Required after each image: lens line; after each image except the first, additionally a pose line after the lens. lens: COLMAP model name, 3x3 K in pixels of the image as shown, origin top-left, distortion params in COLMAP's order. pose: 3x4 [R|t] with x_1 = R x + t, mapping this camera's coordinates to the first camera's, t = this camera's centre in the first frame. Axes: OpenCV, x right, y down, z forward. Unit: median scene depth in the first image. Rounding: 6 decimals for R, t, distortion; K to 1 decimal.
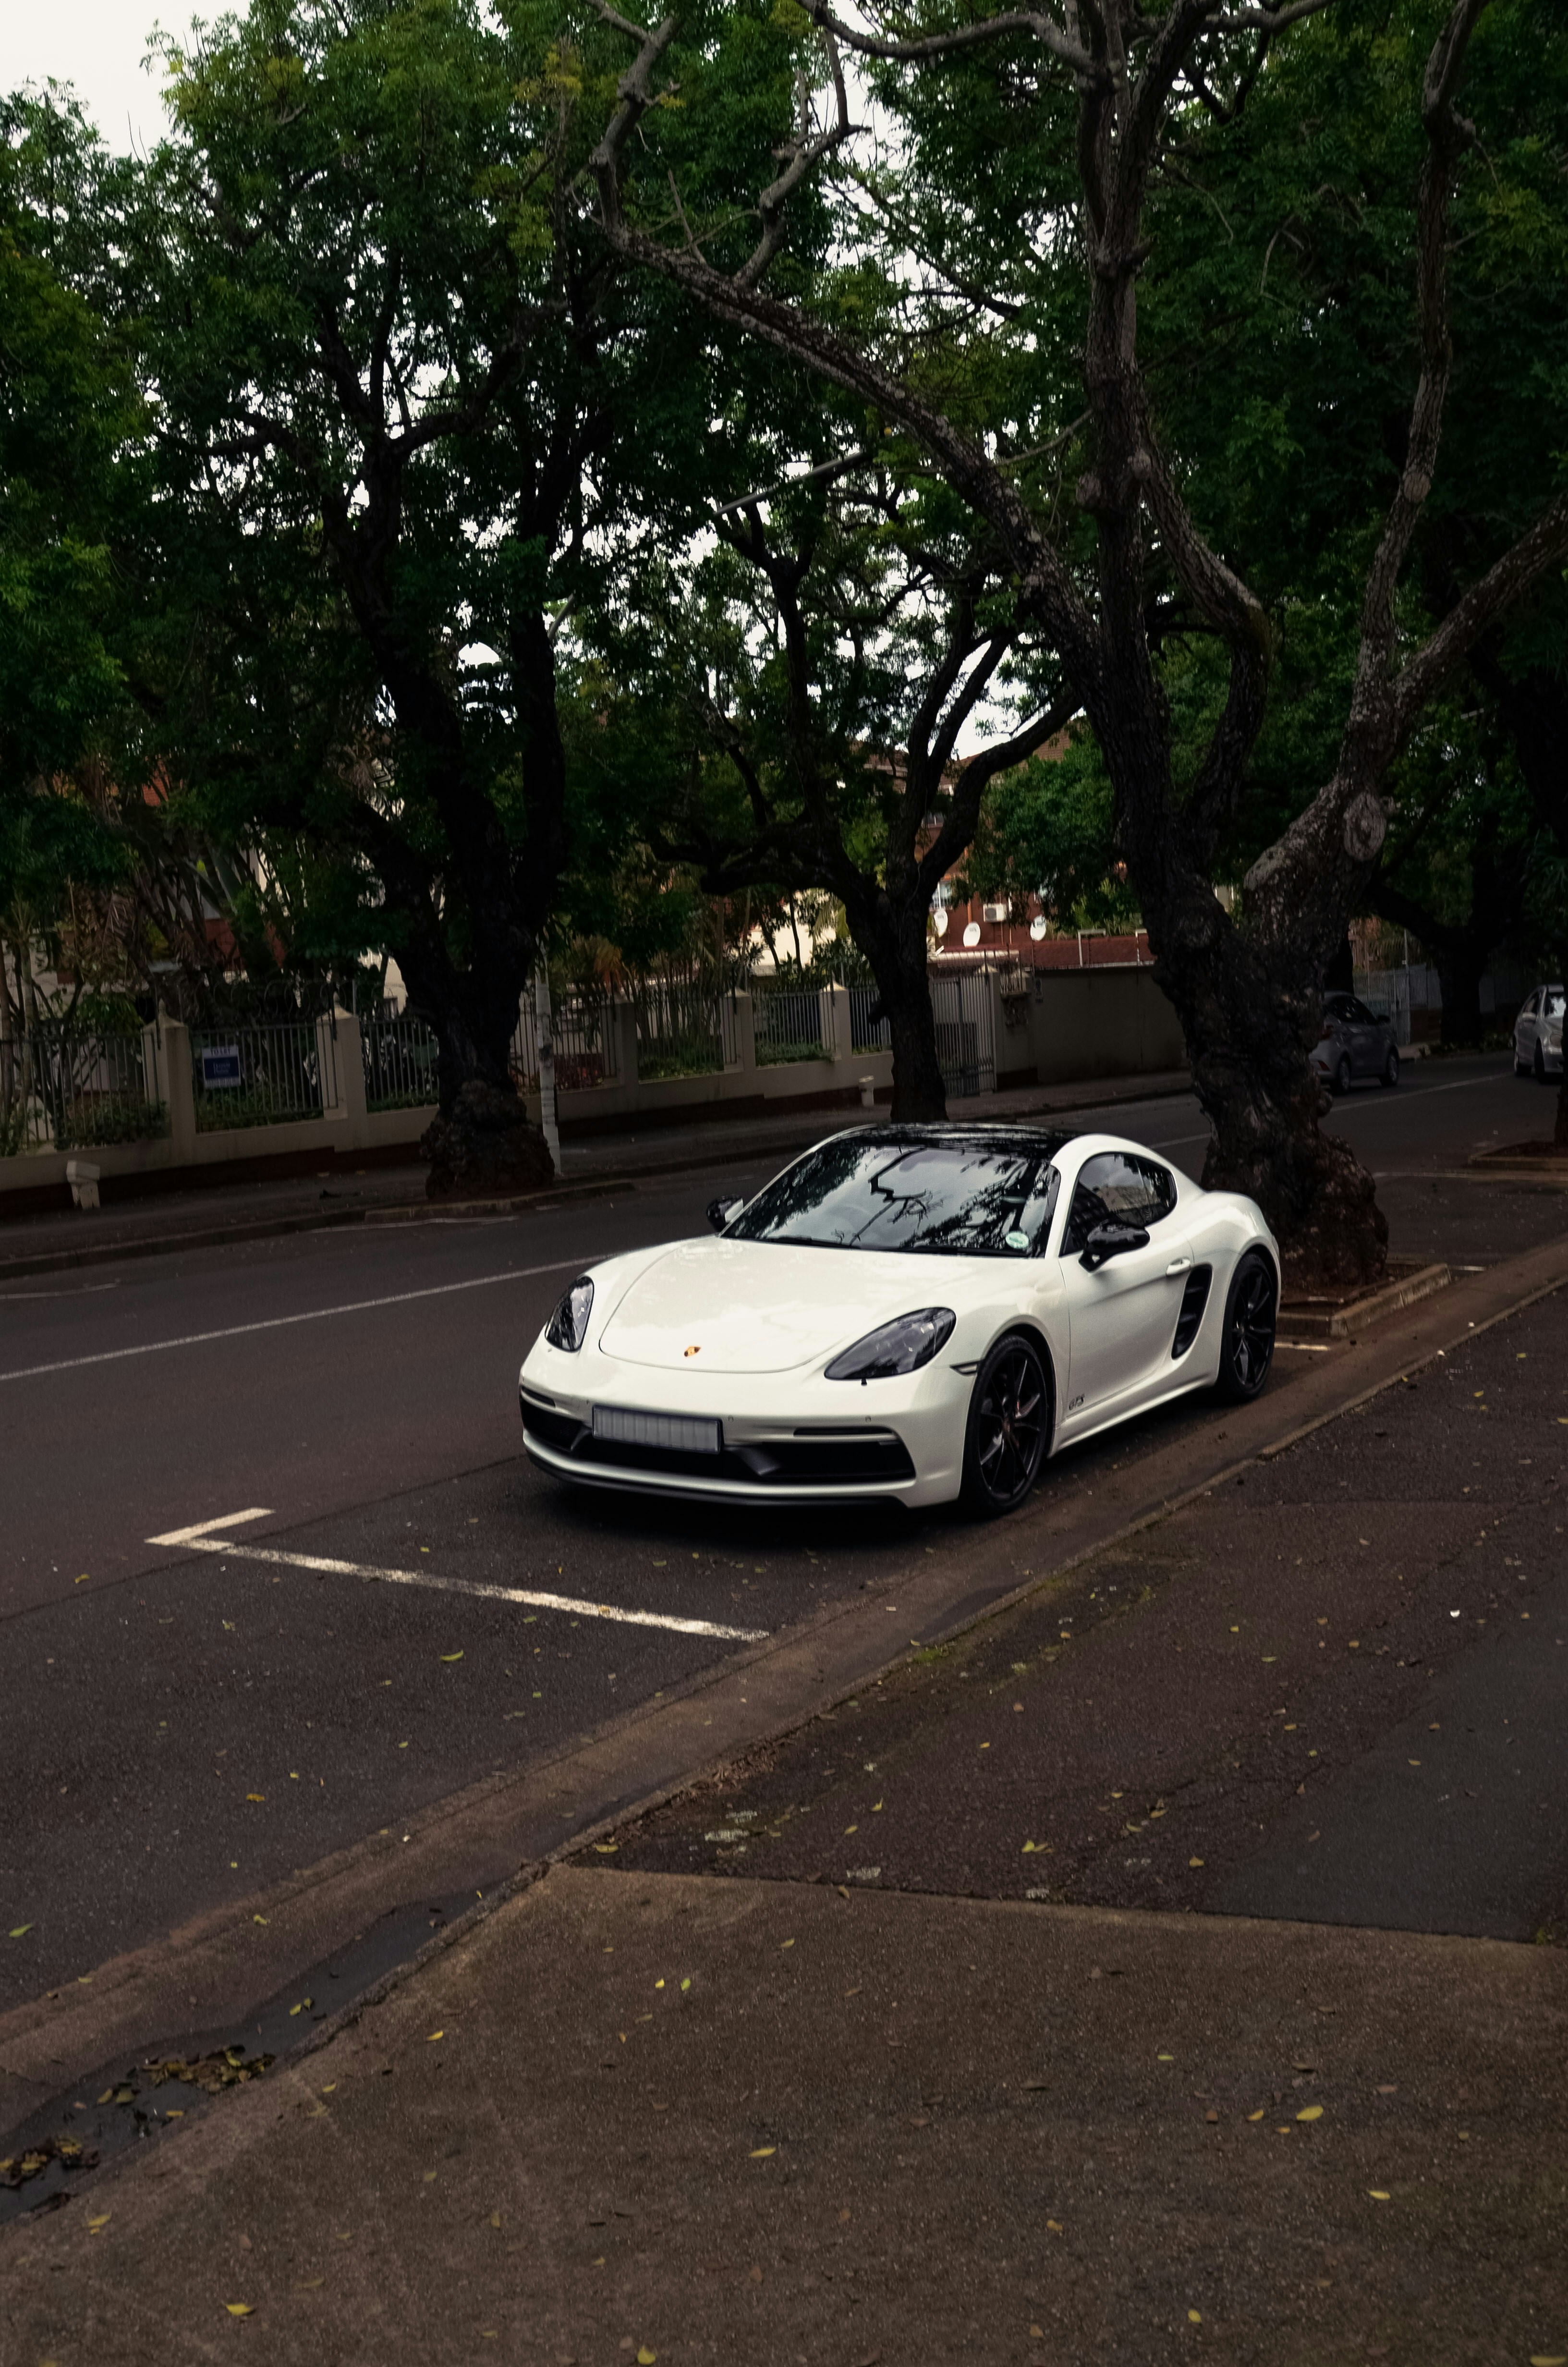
lens RADIAL K [[2654.1, 0, 831.2], [0, 2654.1, 1220.0], [0, 0, 1]] dist [-0.023779, -0.018067]
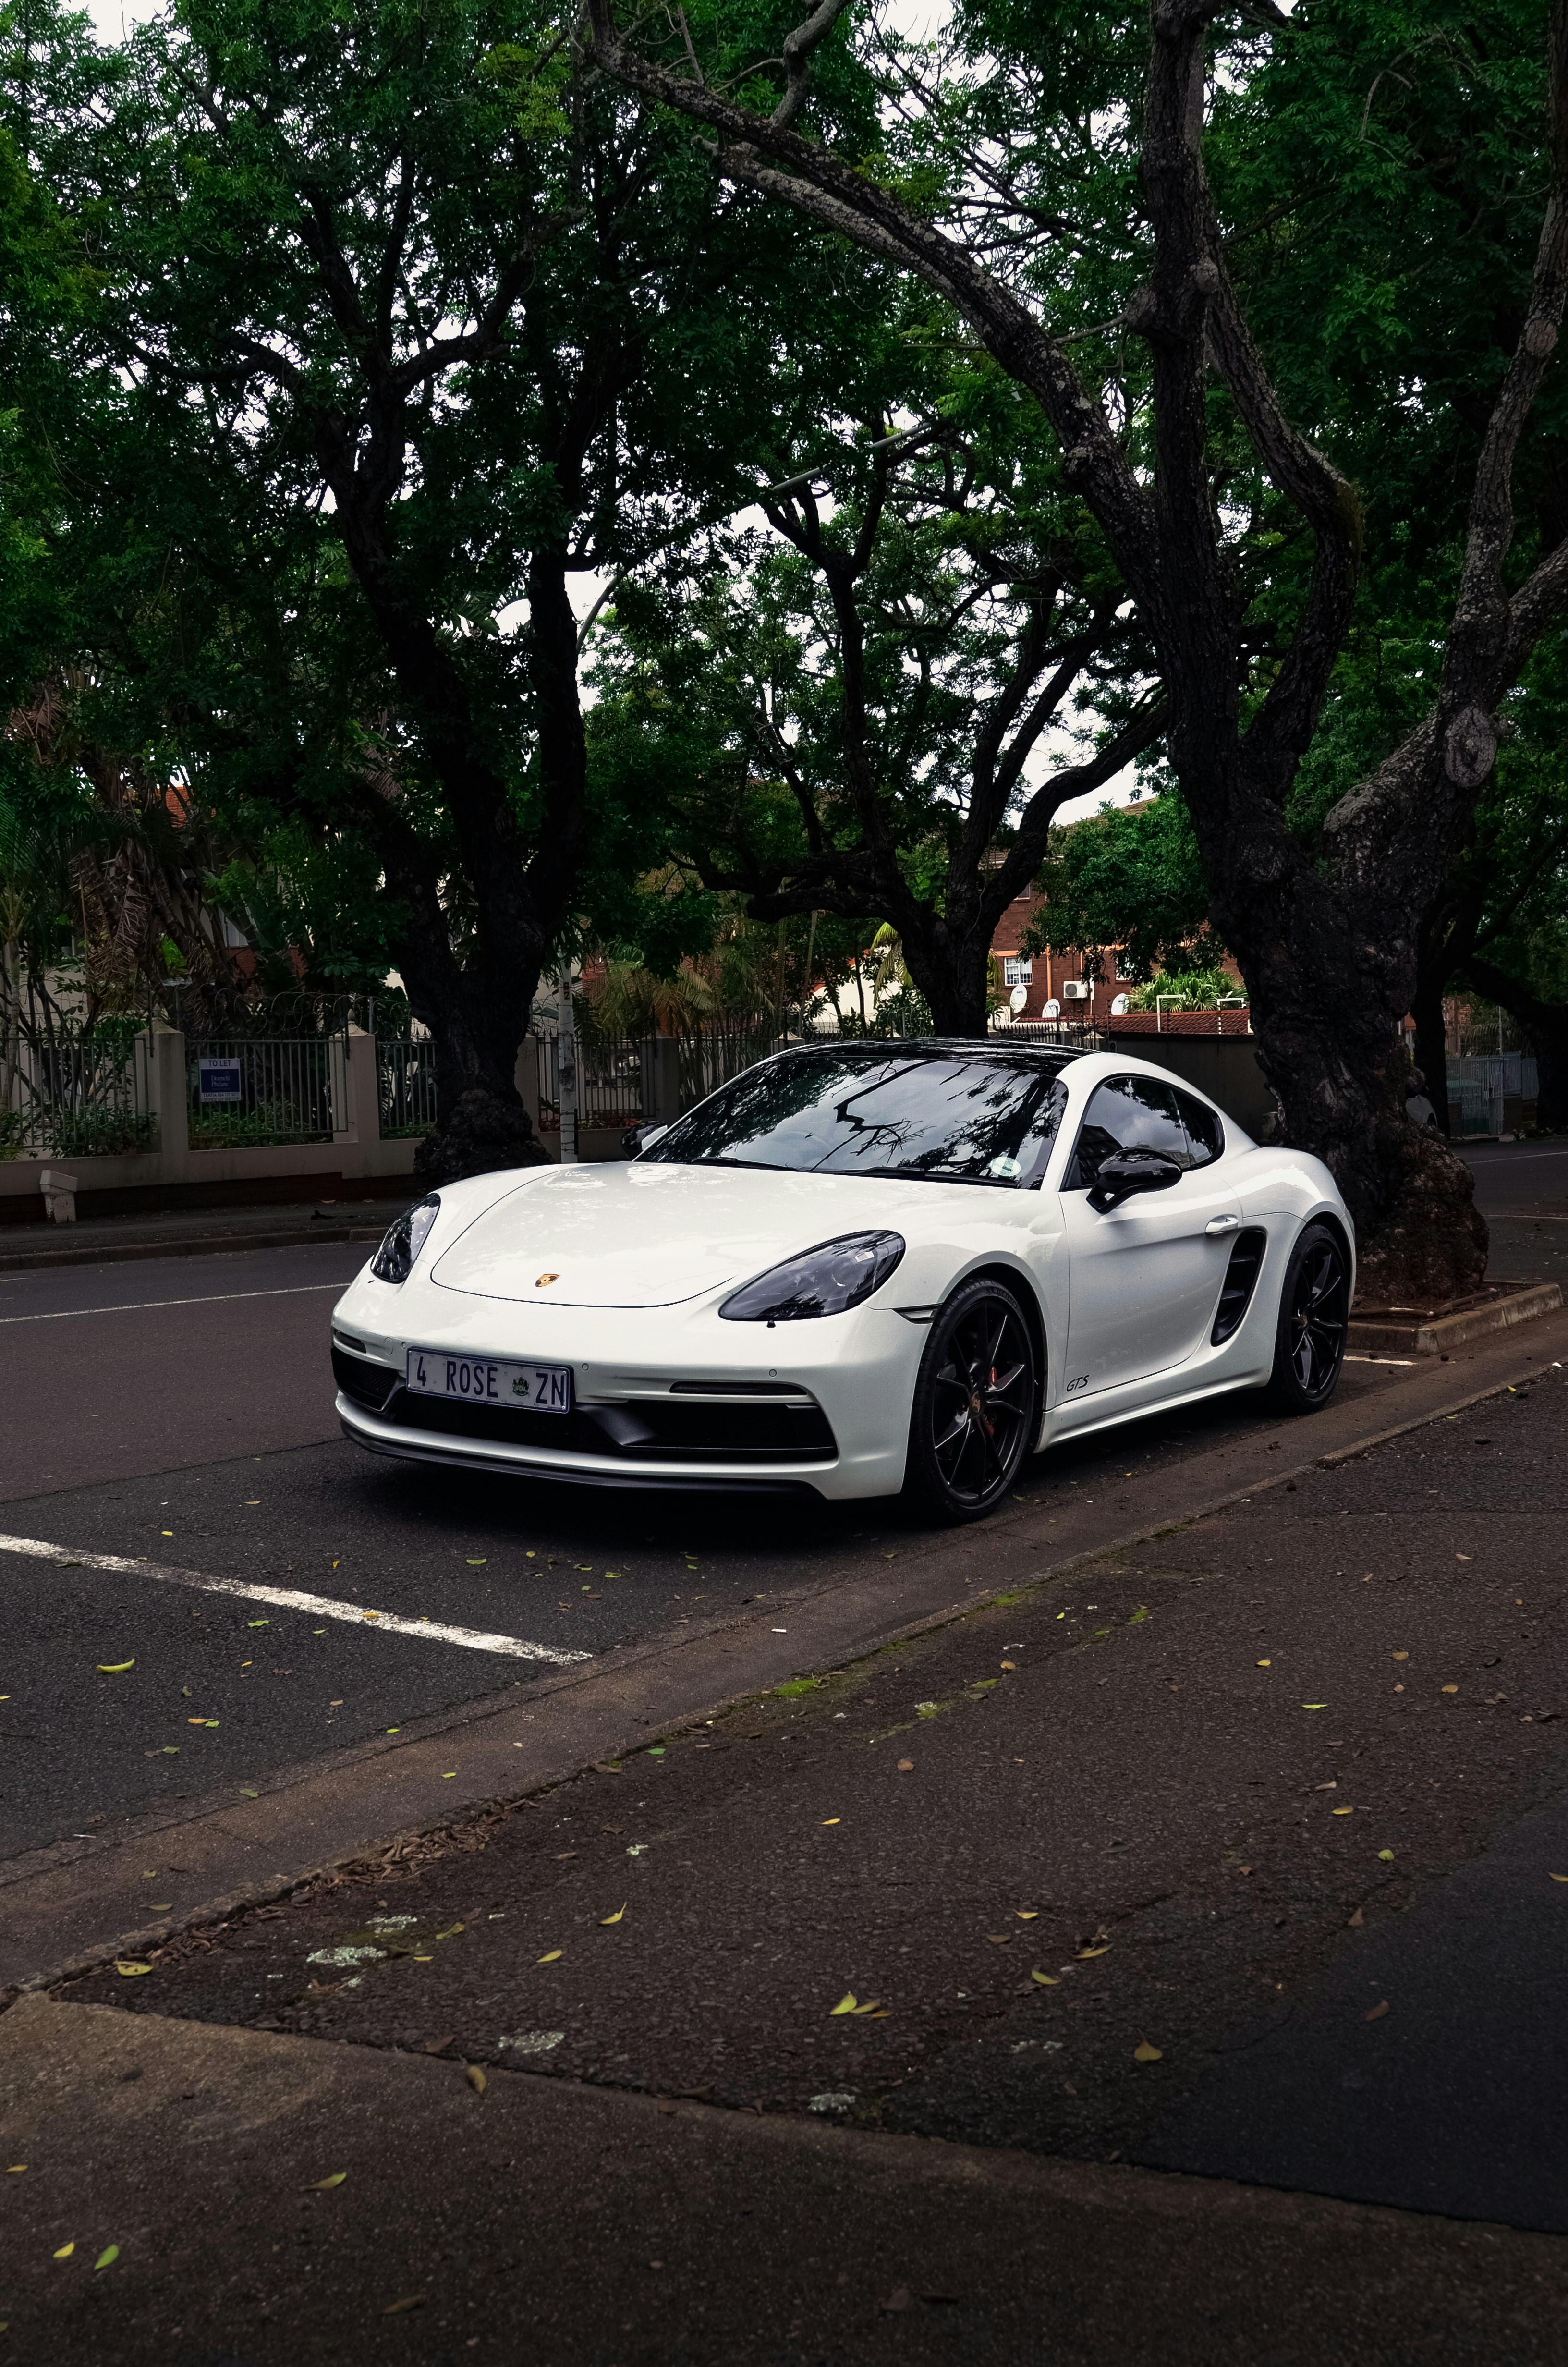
lens RADIAL K [[2603.7, 0, 814.8], [0, 2603.7, 1191.9], [0, 0, 1]] dist [-0.024966, -0.037048]
pose [[0.998637, 0.031263, -0.041790, 0.040398], [-0.033367, 0.998160, -0.050627, 0.046489], [0.040131, 0.051952, 0.997843, 0.219527]]
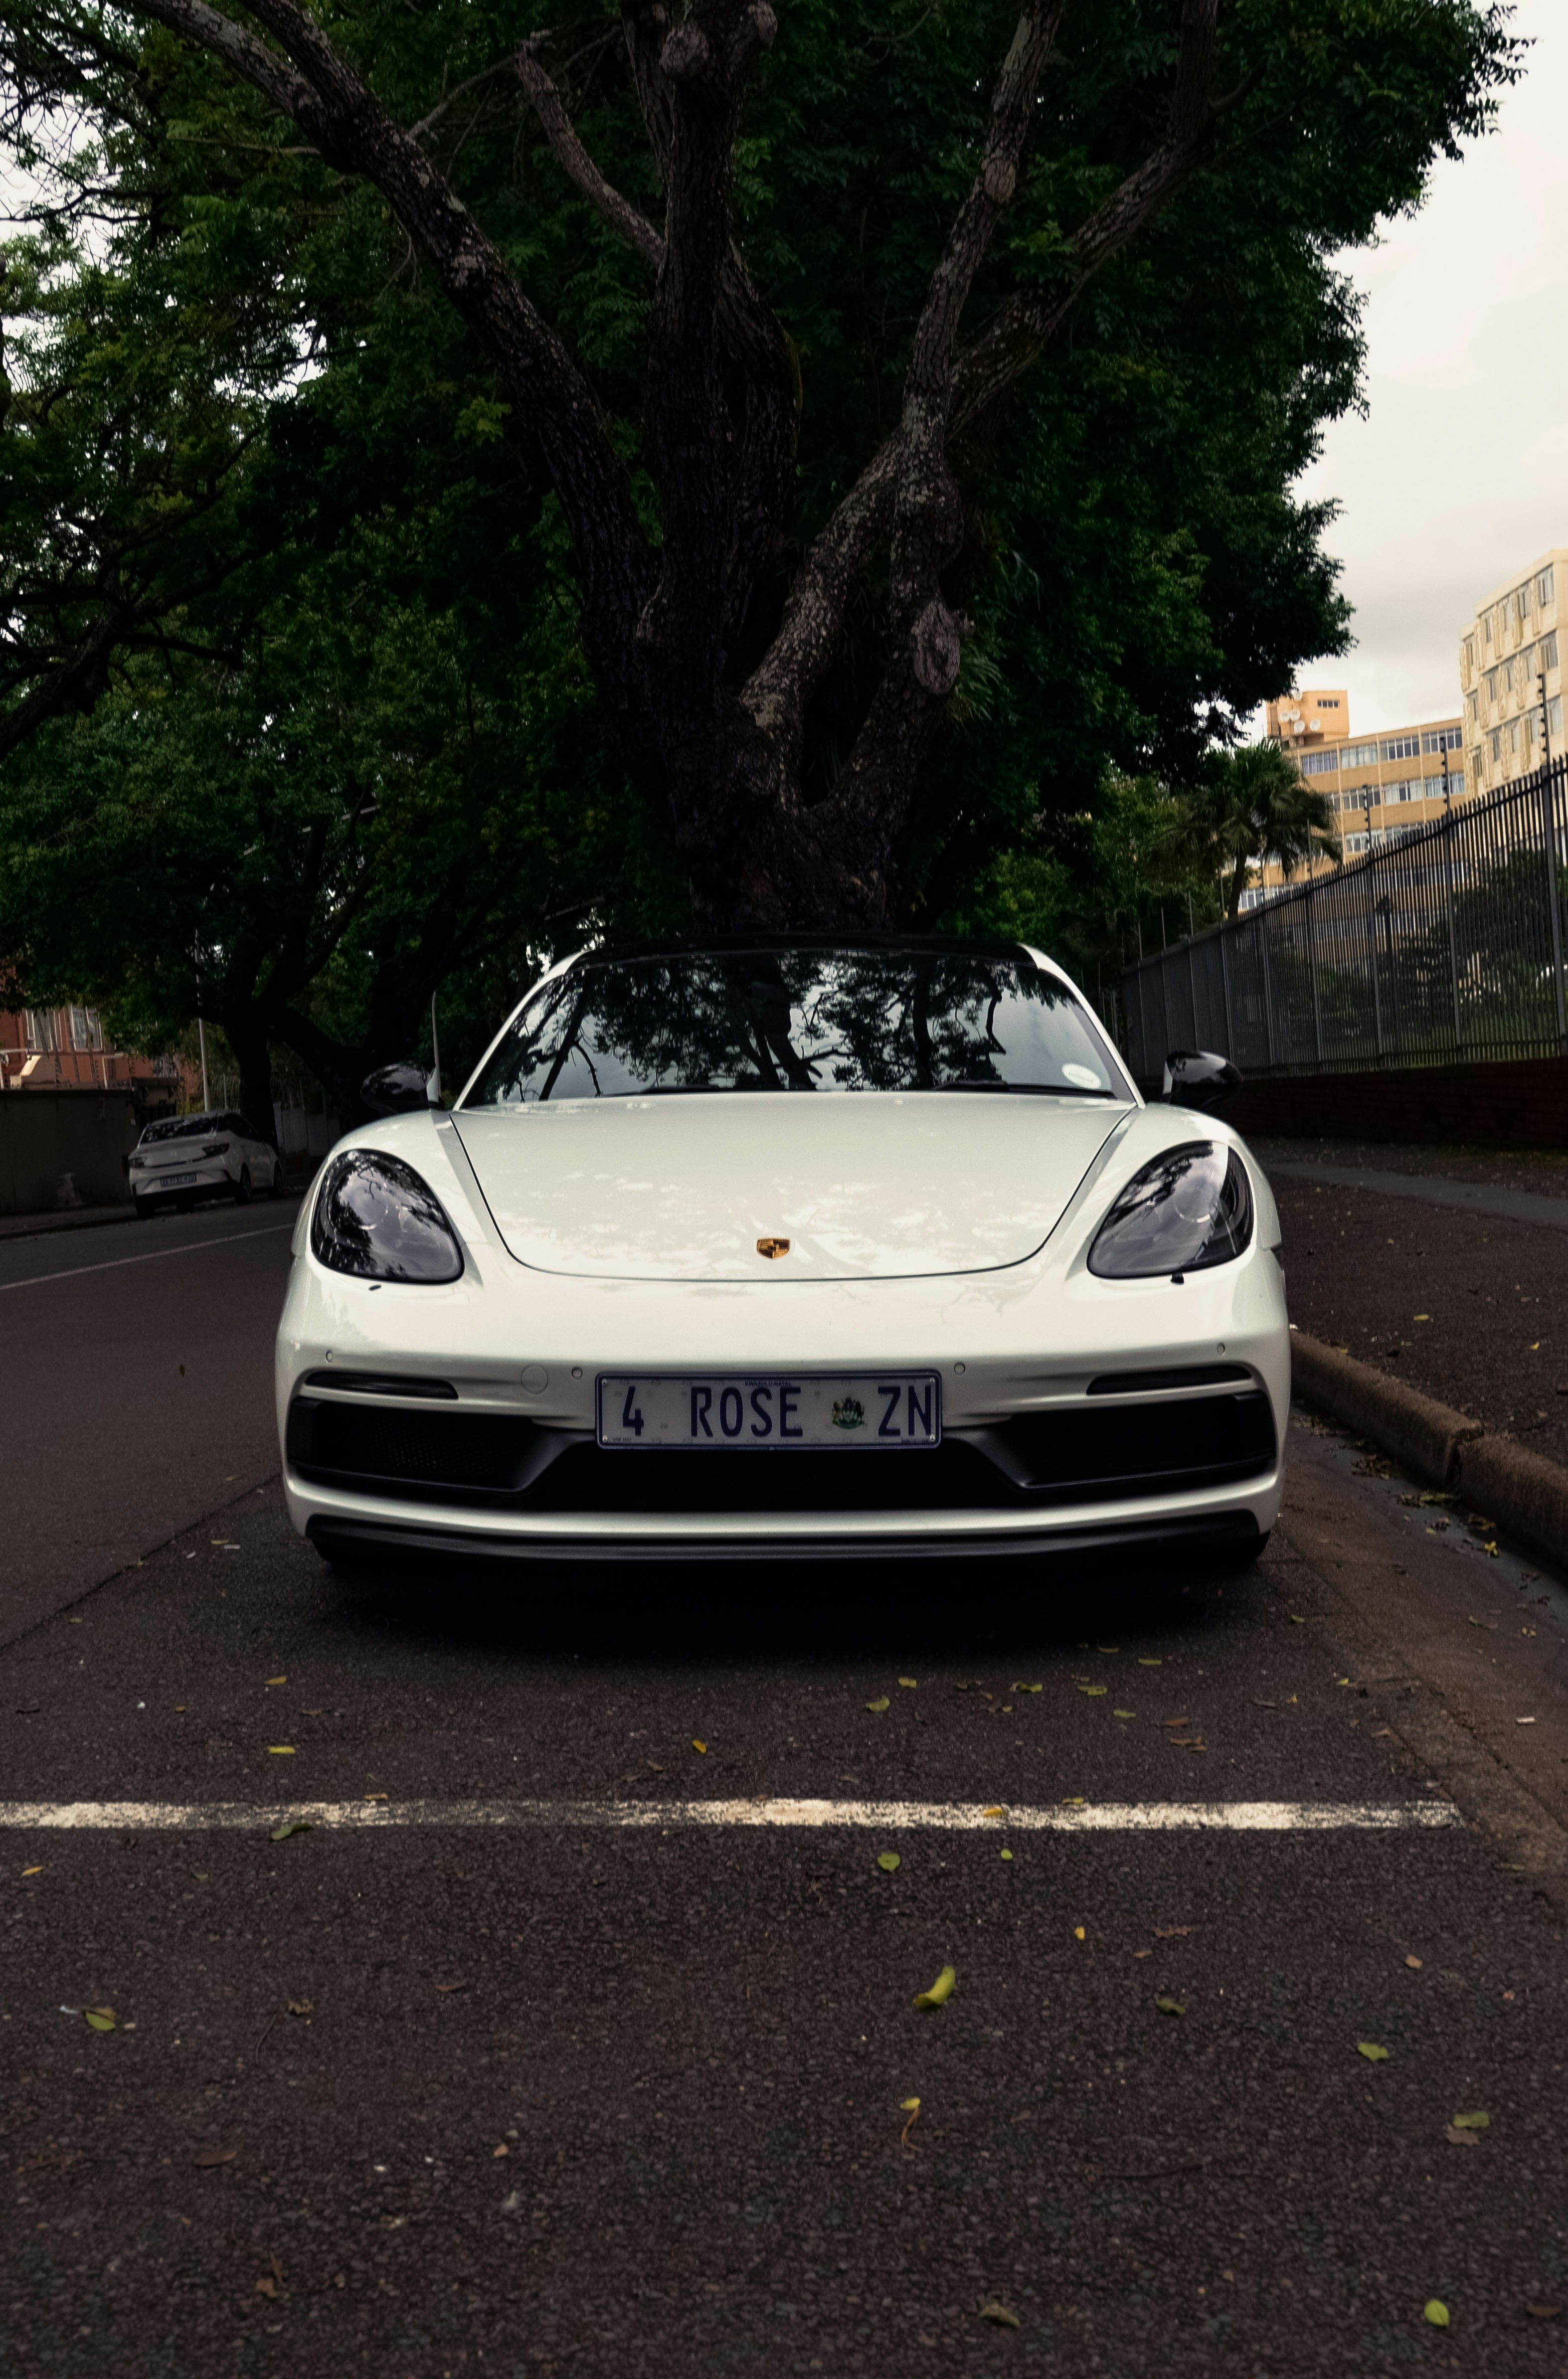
lens RADIAL K [[2667.6, 0, 831.5], [0, 2667.6, 1226.2], [0, 0, 1]] dist [-0.023779, -0.018067]
pose [[0.879505, -0.033915, 0.474679, -0.205316], [0.070178, 0.995795, -0.058882, 0.057830], [-0.470686, 0.085099, 0.878187, 0.463493]]
